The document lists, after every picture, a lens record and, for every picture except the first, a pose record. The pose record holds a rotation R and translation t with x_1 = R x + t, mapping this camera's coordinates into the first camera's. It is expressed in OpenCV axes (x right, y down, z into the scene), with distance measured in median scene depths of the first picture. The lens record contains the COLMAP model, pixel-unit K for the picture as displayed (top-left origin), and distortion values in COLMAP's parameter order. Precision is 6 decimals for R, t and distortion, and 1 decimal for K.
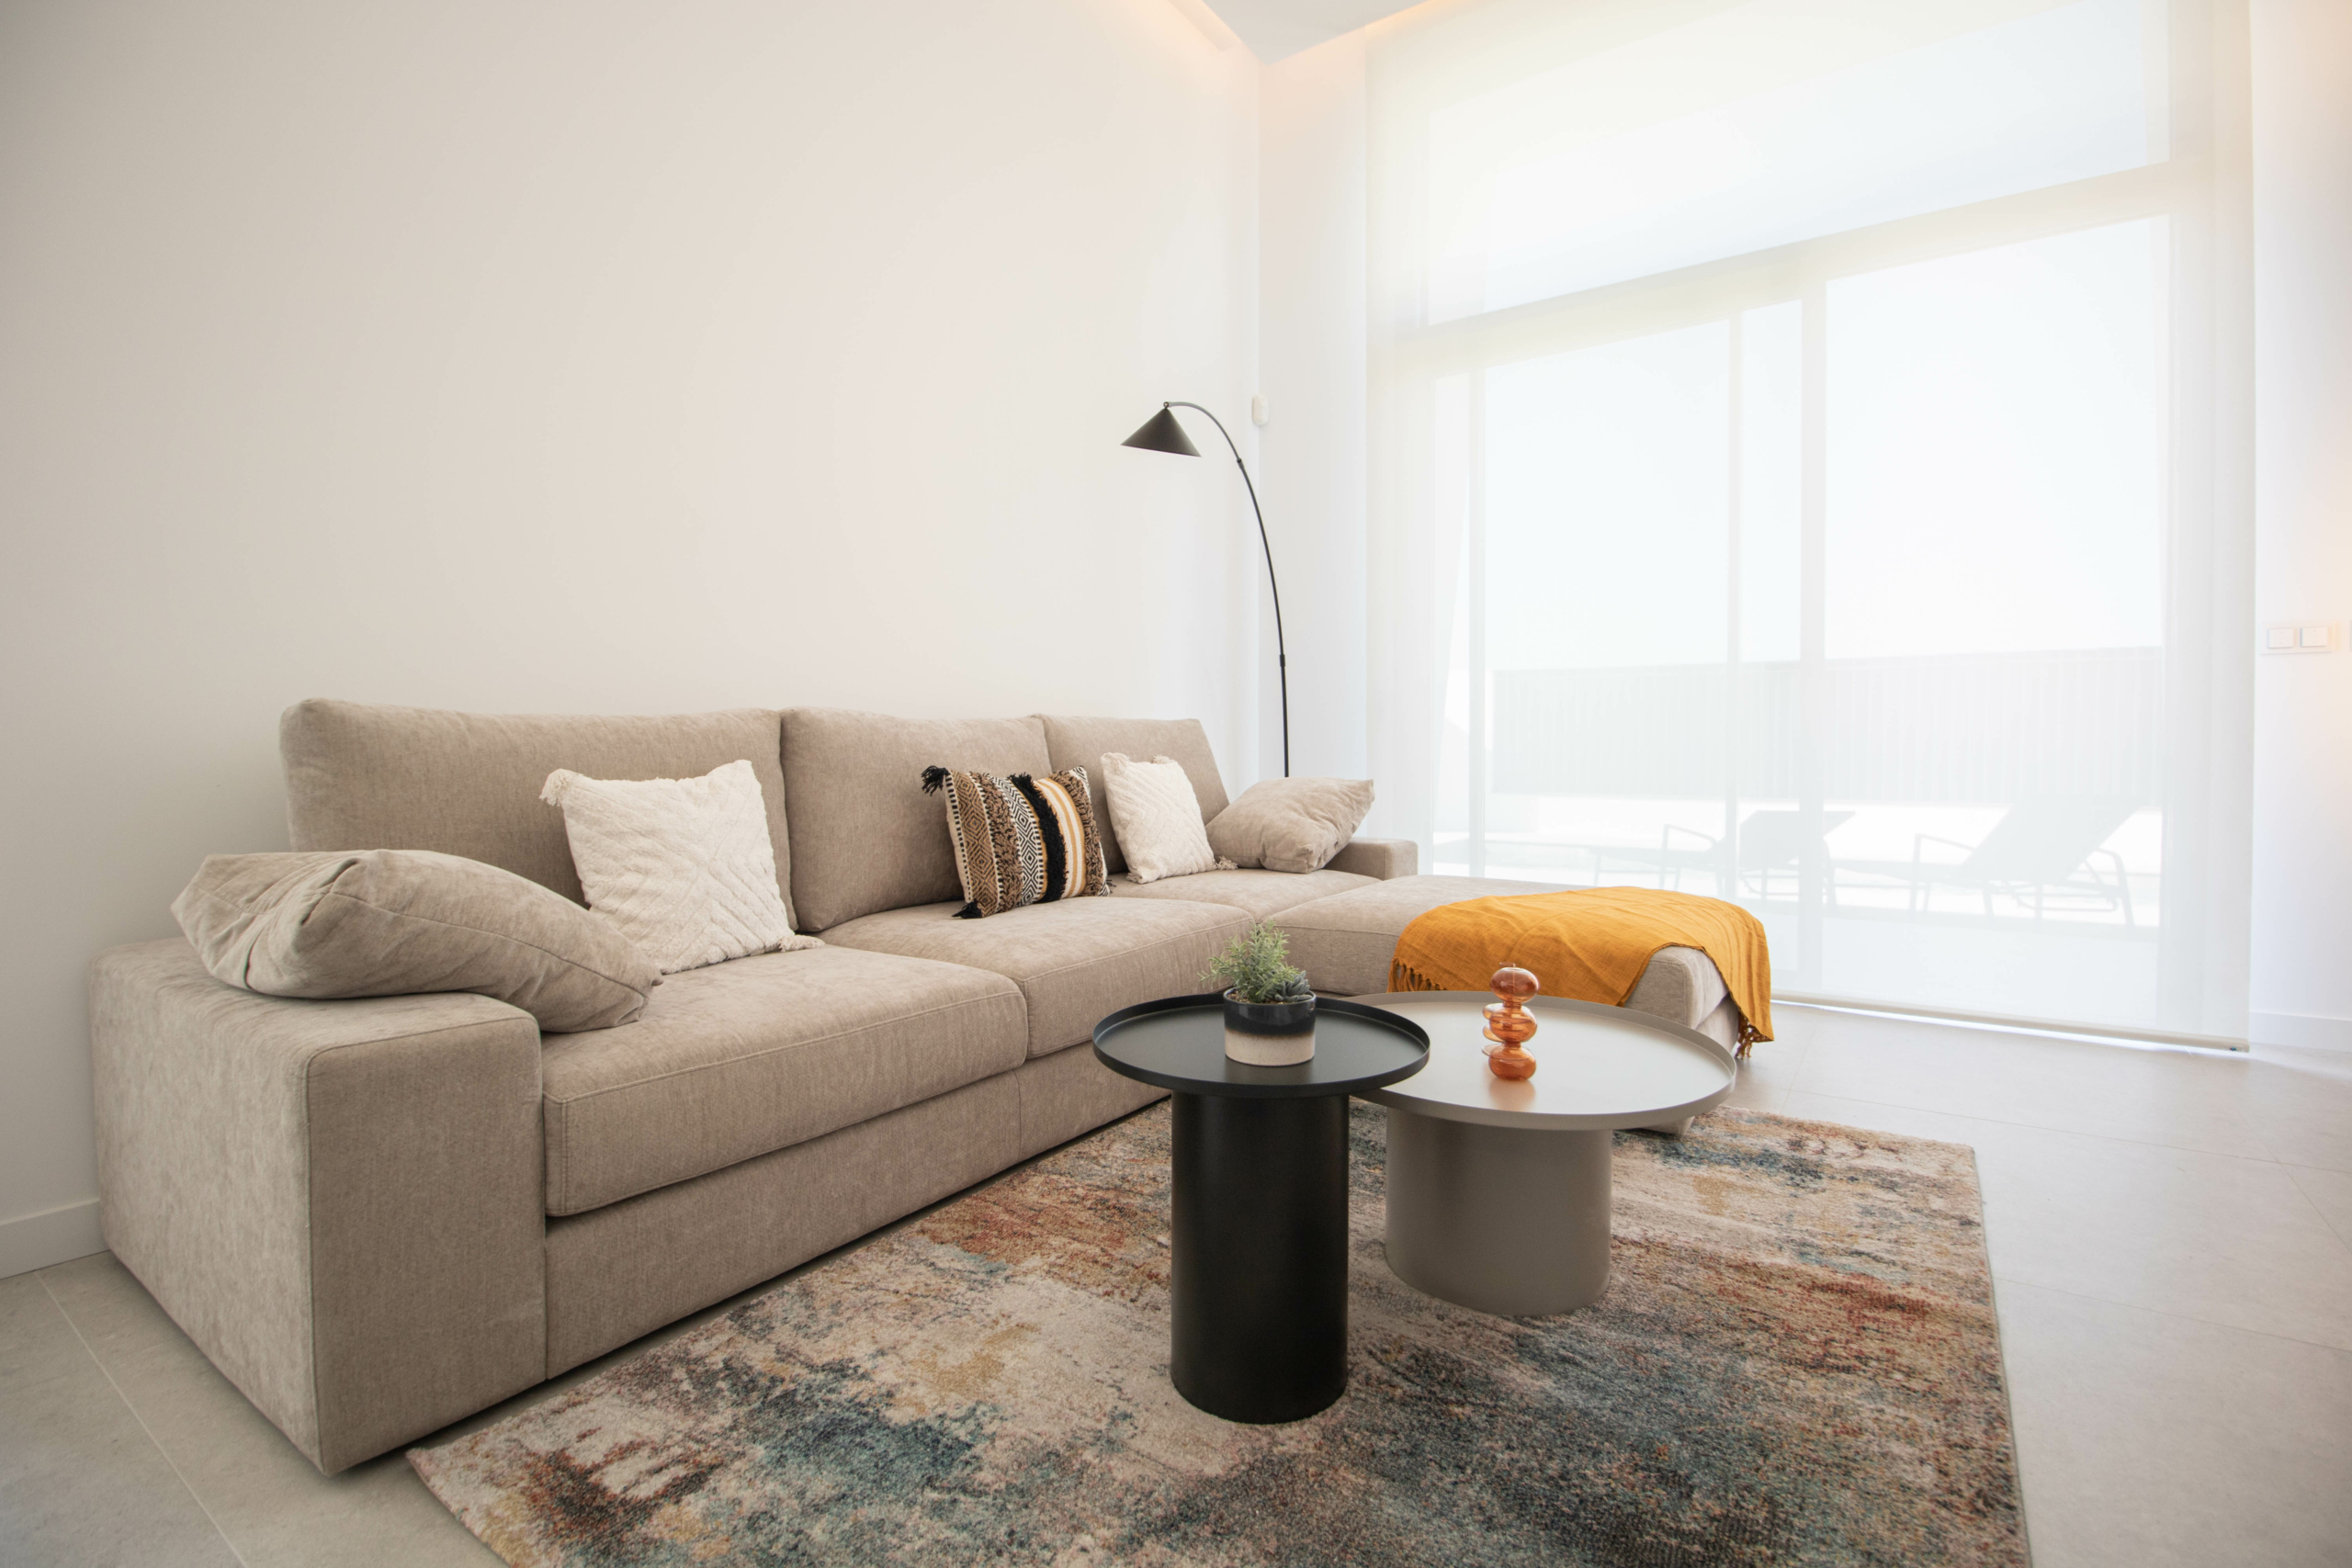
lens RADIAL K [[1081.0, 0, 1176.0], [0, 1081.0, 784.0], [0, 0, 1]] dist [0.003119, -0.016608]
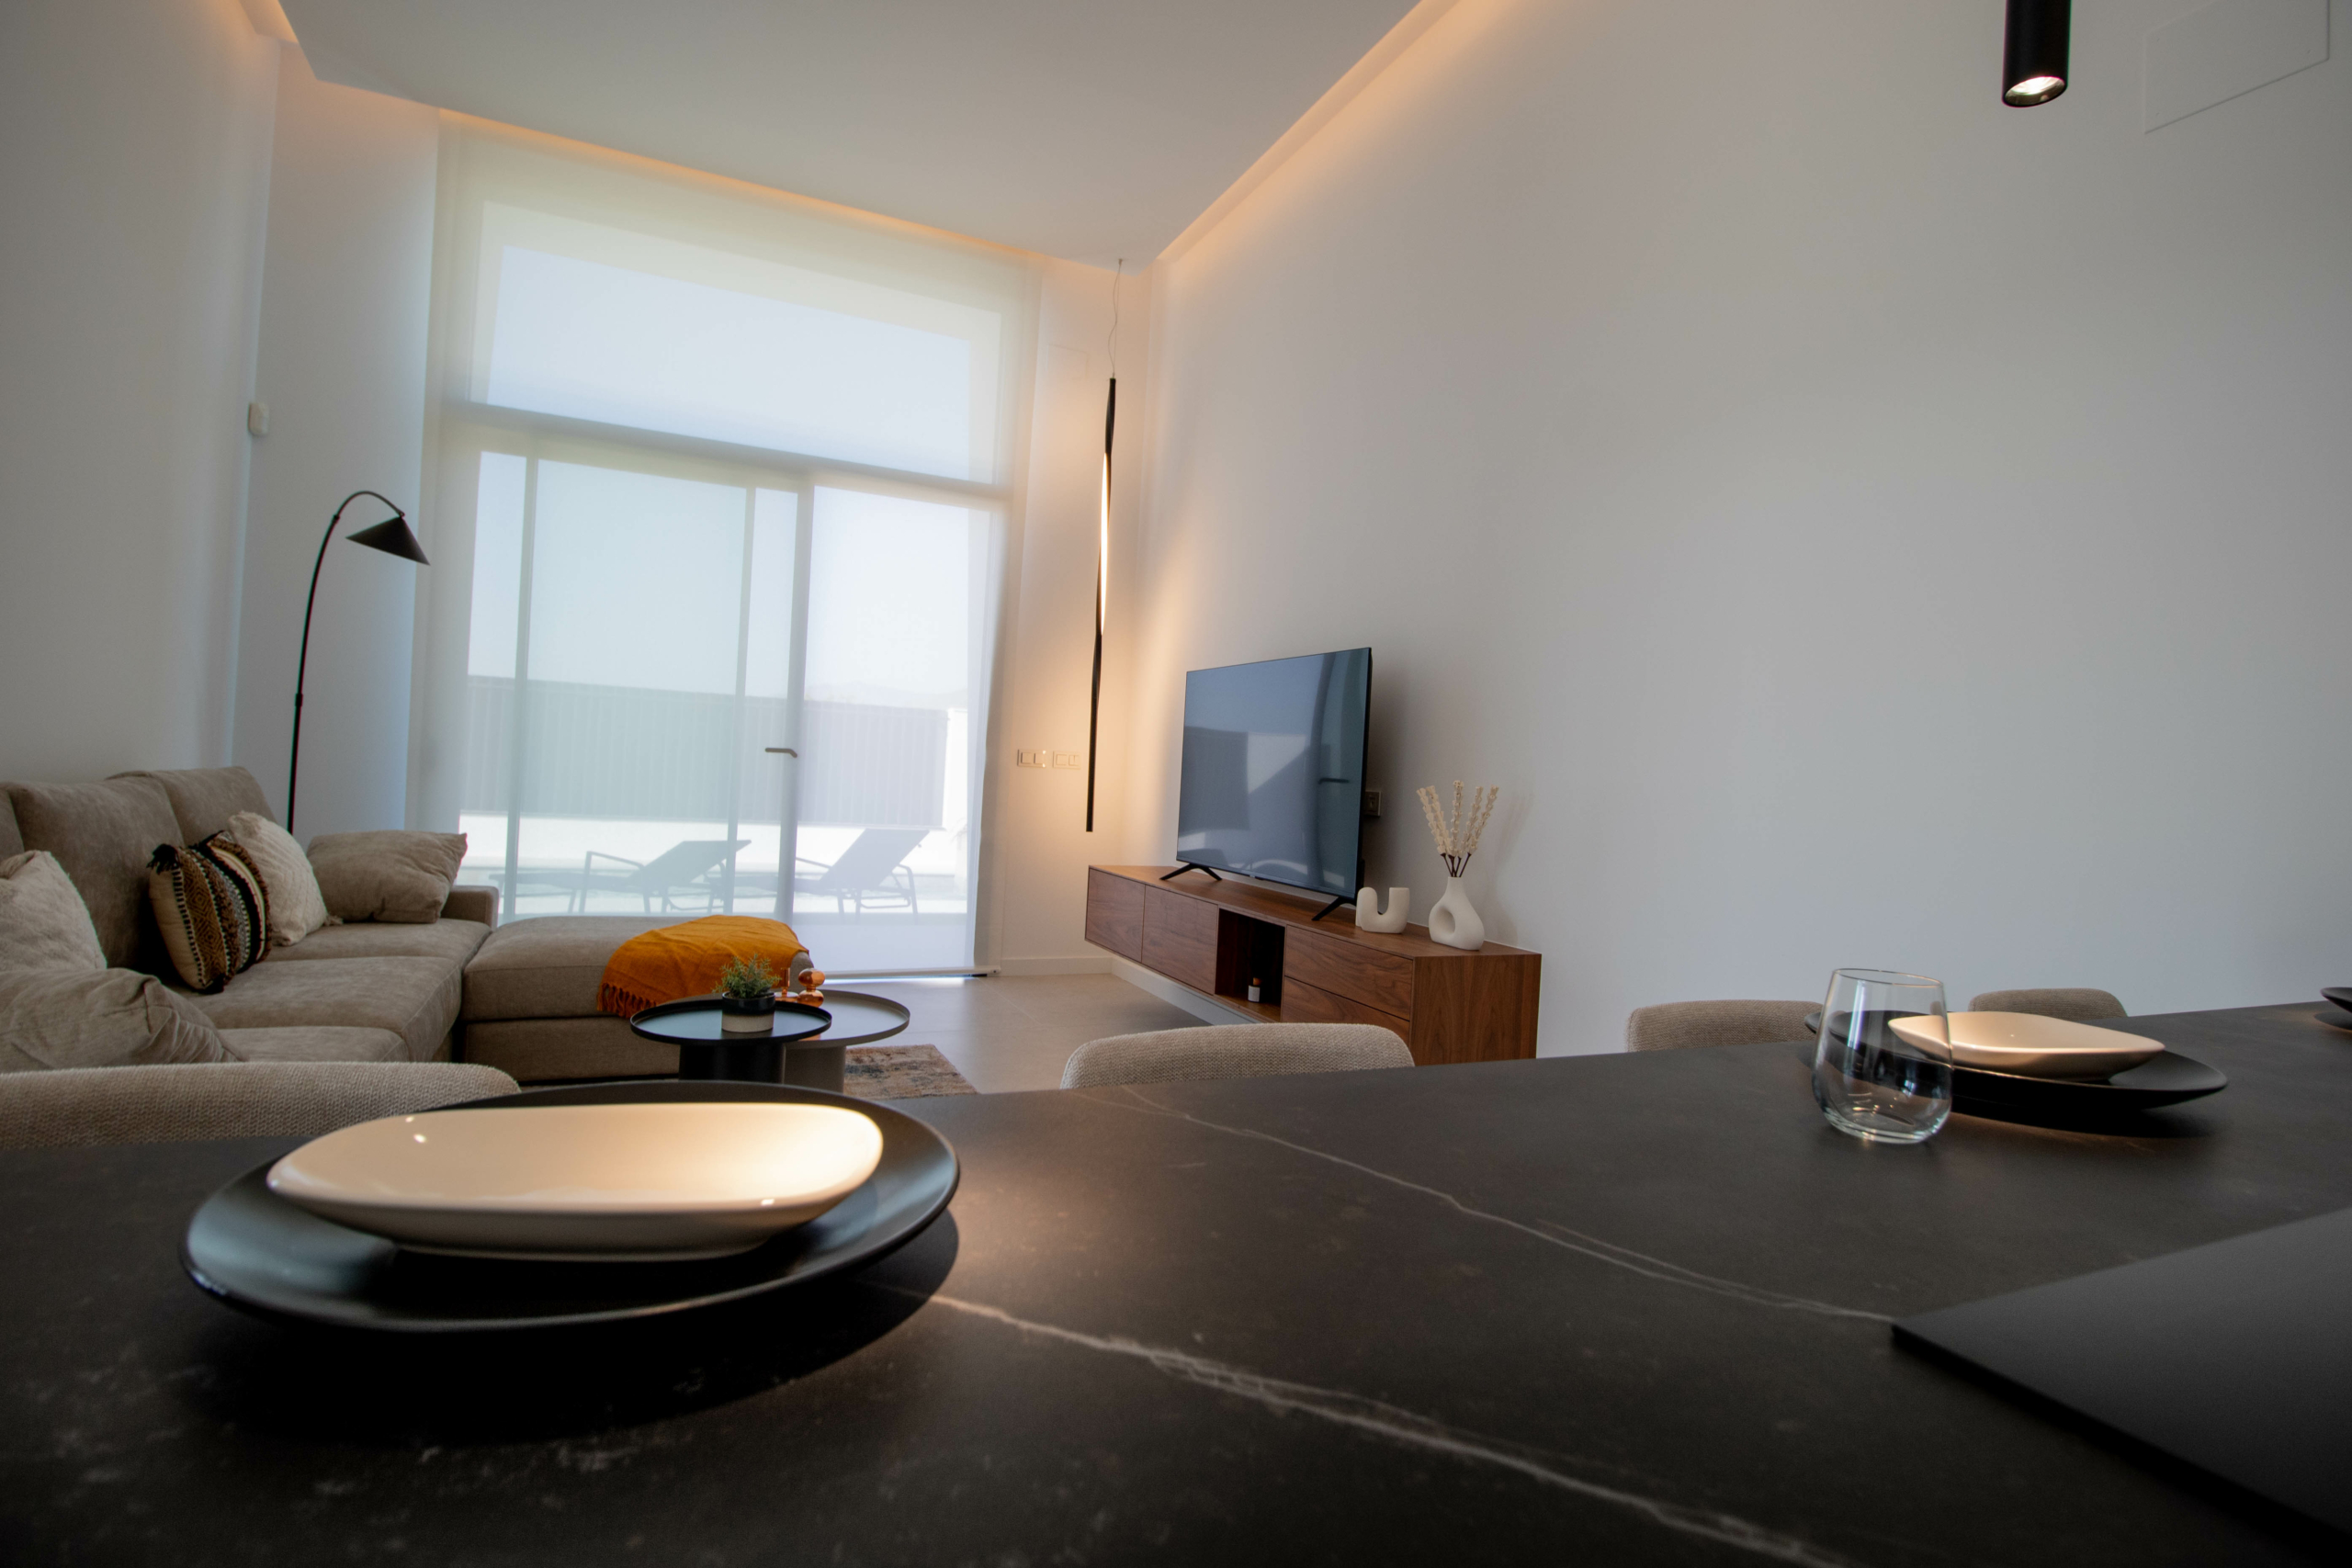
lens RADIAL K [[1081.0, 0, 1176.0], [0, 1081.0, 784.0], [0, 0, 1]] dist [0.003119, -0.016608]
pose [[0.524612, 0.029128, 0.850843, -0.420633], [-0.021906, 0.999545, -0.020712, -0.052239], [-0.851060, -0.007773, 0.525012, -0.215247]]
